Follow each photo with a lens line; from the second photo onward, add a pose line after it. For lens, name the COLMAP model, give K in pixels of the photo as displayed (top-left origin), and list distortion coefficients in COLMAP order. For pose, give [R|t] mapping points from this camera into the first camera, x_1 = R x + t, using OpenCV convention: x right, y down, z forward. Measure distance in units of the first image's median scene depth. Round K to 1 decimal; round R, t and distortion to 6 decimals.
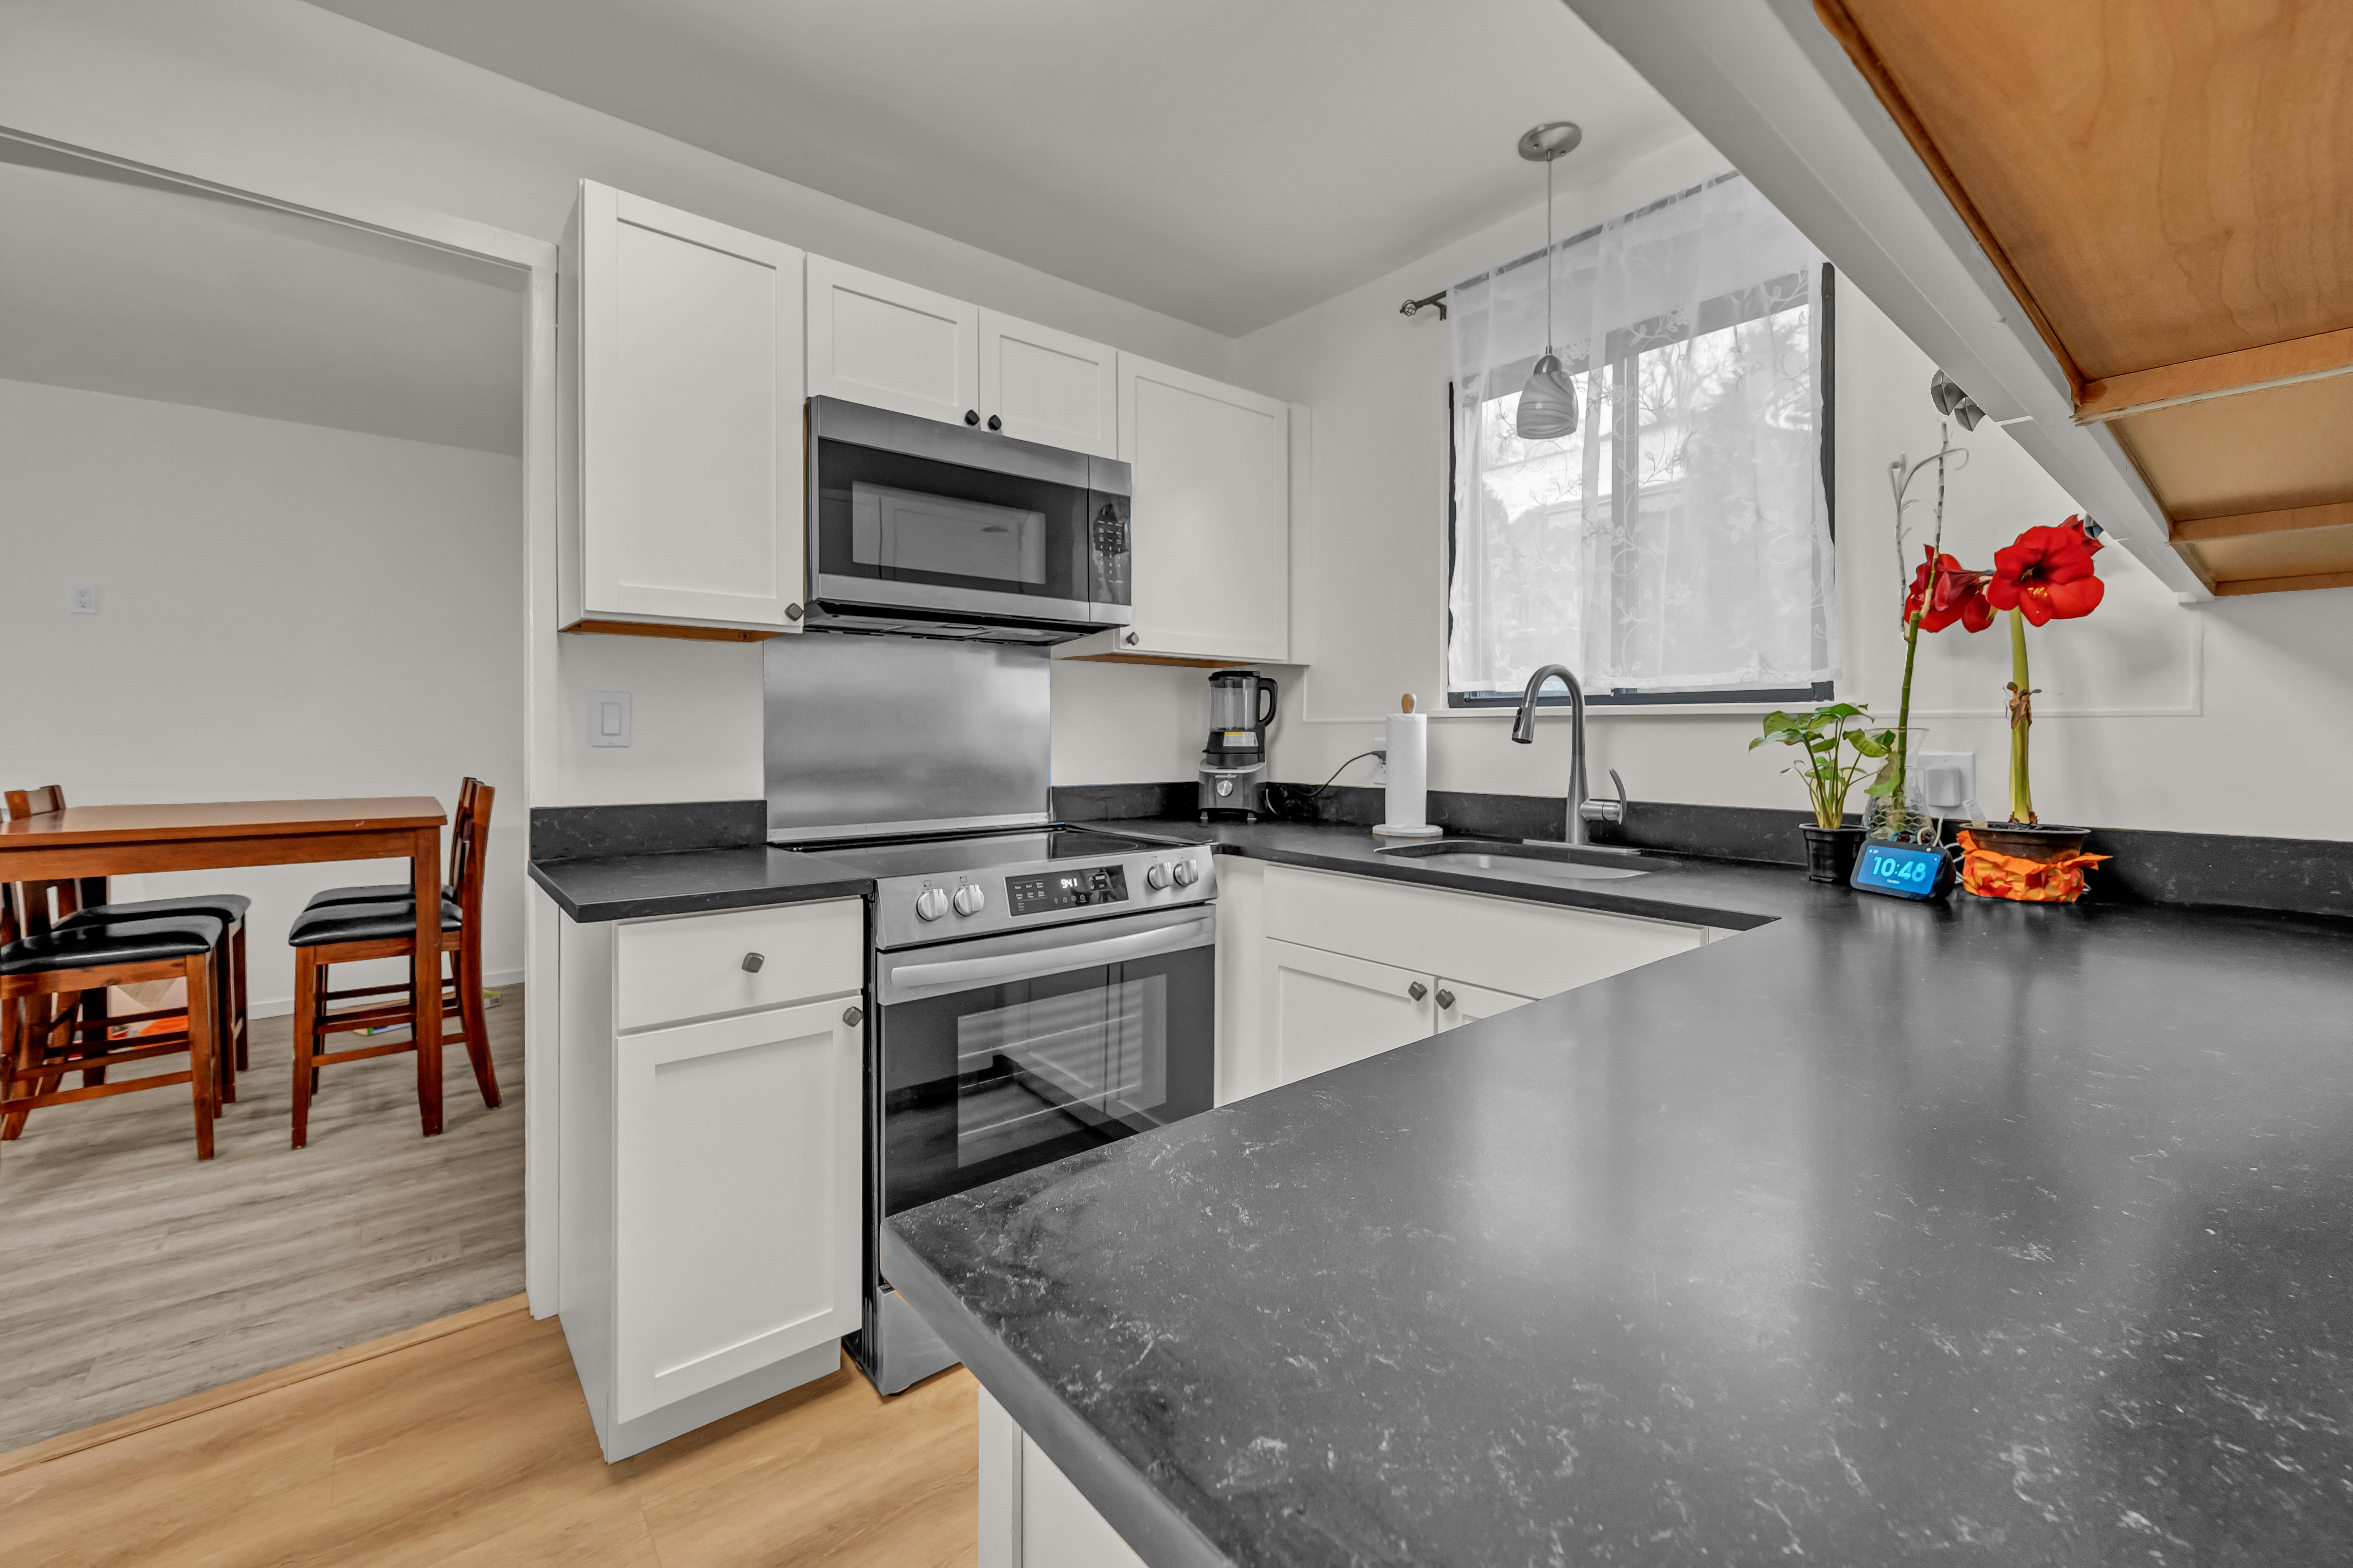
lens RADIAL K [[947.3, 0, 1182.2], [0, 947.3, 739.7], [0, 0, 1]] dist [-0.003276, -0.000447]
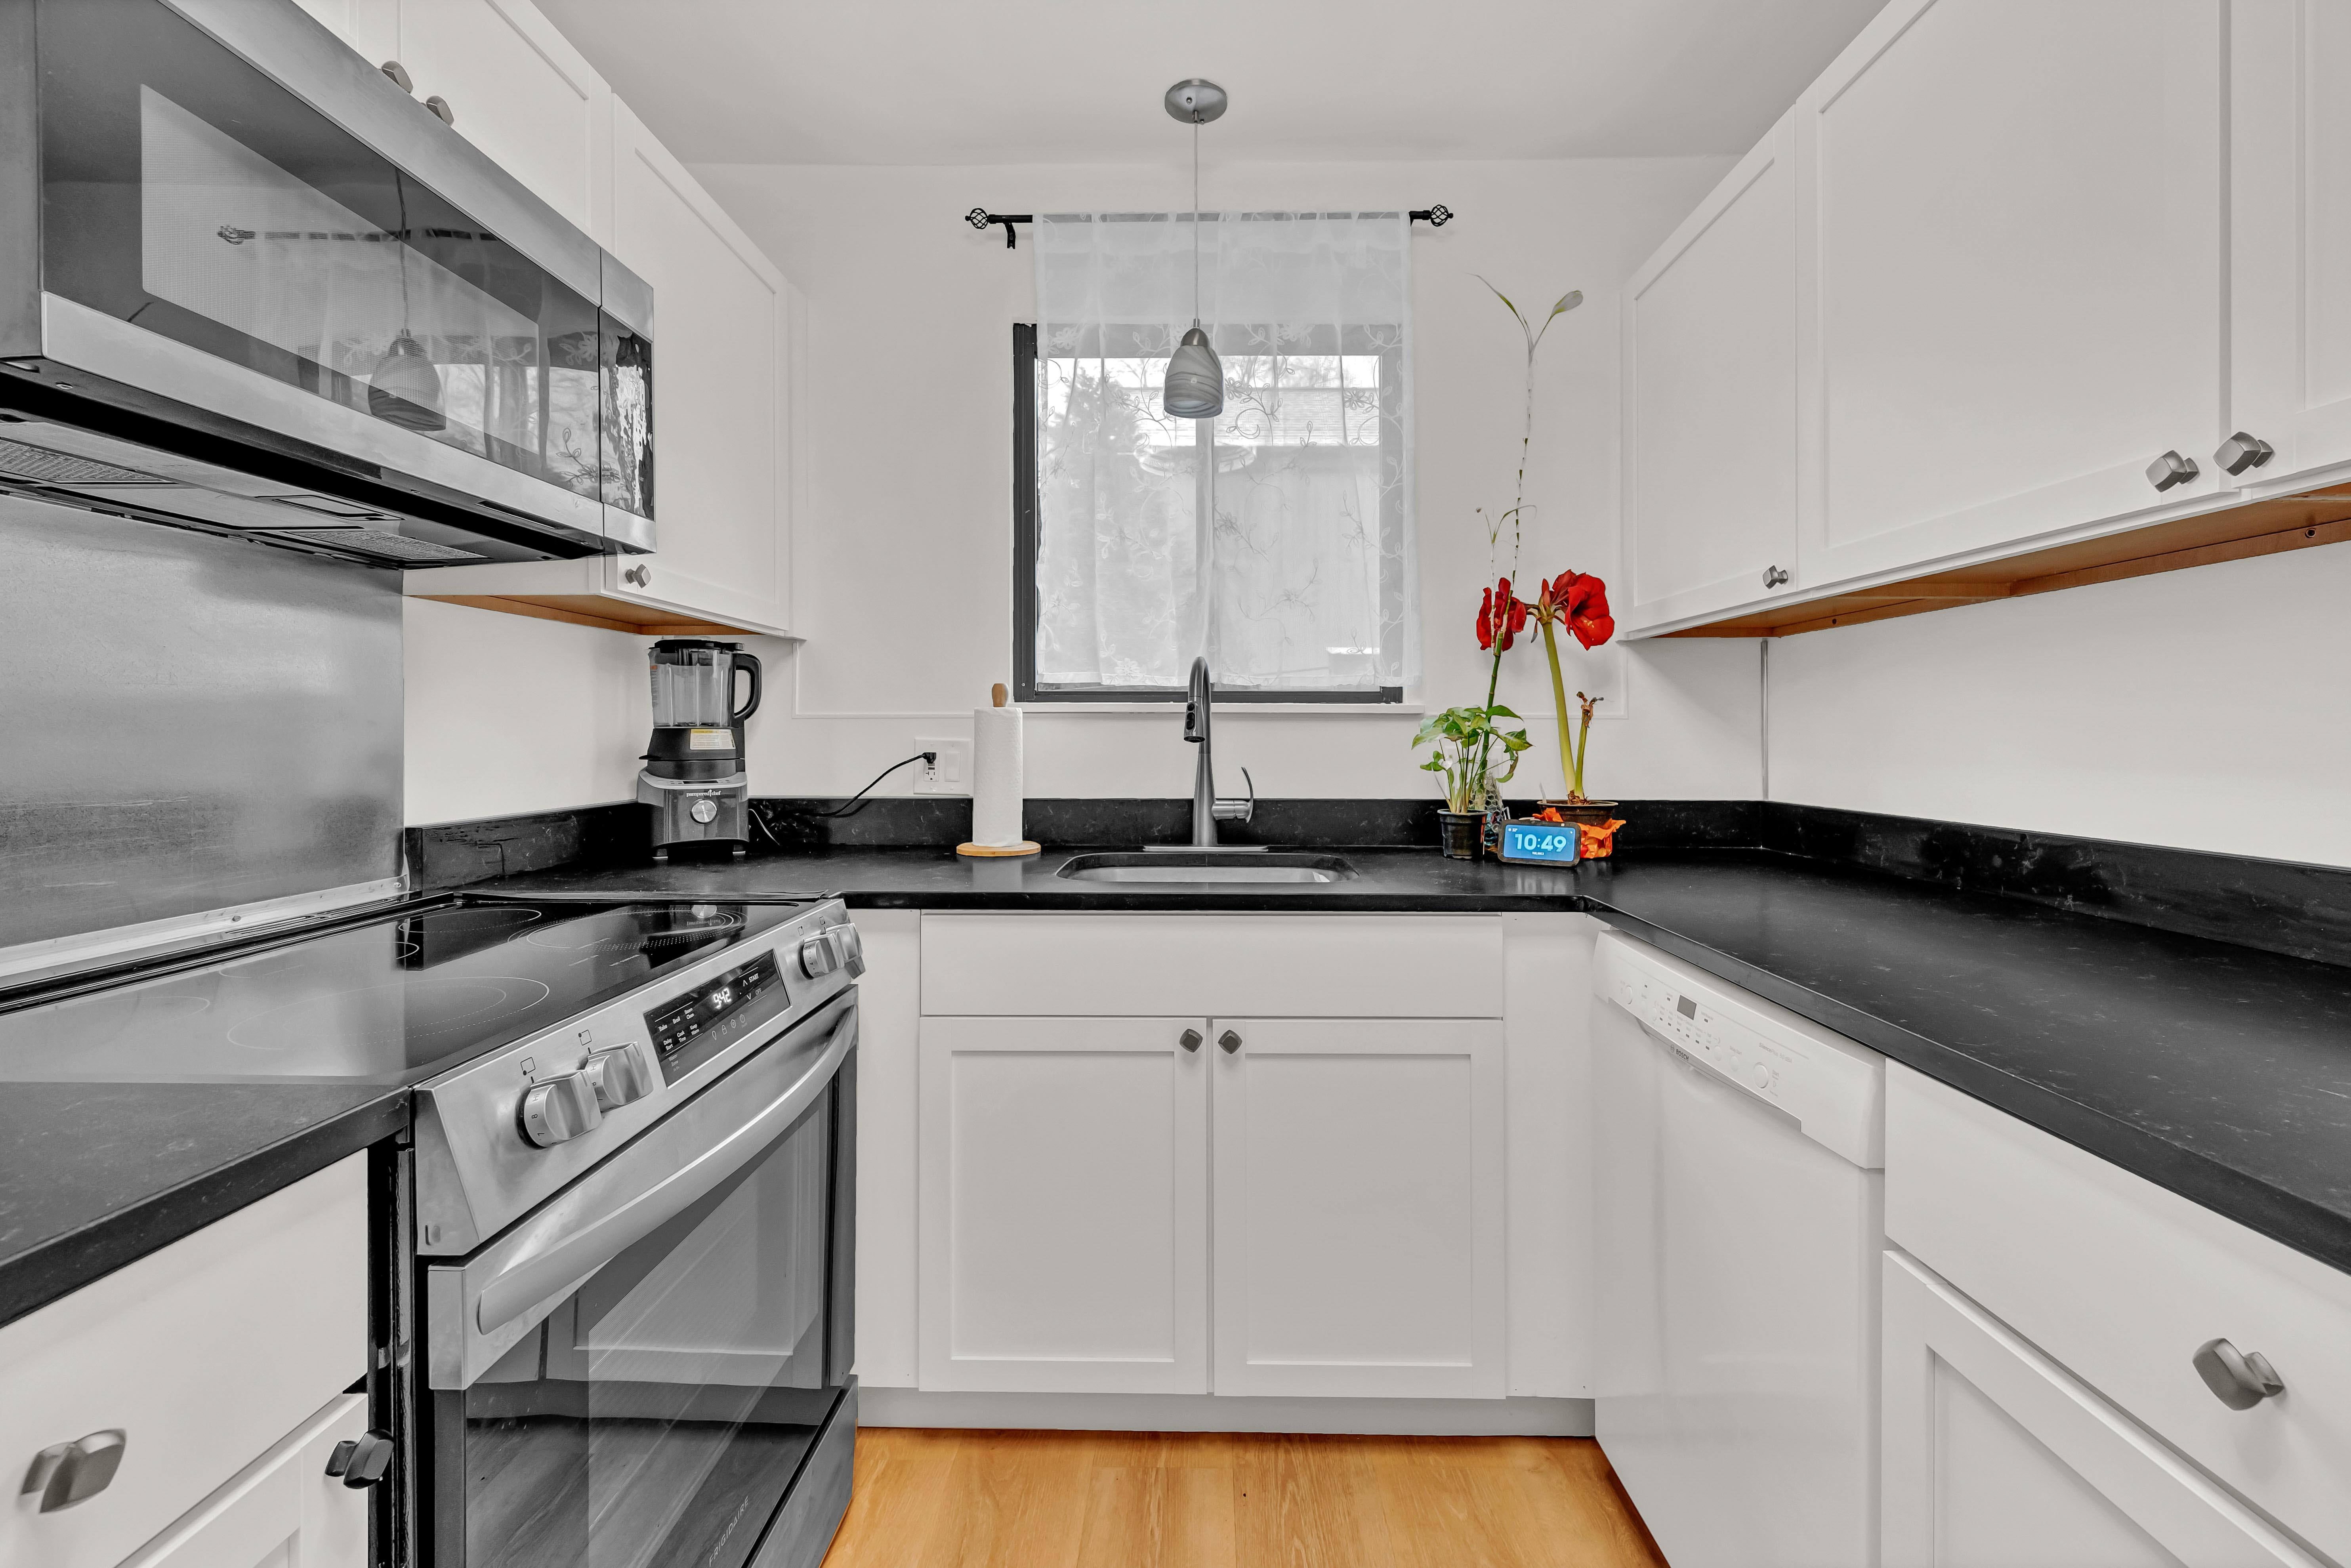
lens RADIAL K [[957.8, 0, 1184.4], [0, 957.8, 729.8], [0, 0, 1]] dist [0.002601, 0.000044]
pose [[0.656387, 0.001753, 0.754422, -0.328987], [0.005512, 0.999959, -0.007120, -0.001304], [-0.754404, 0.008832, 0.656351, 0.378205]]
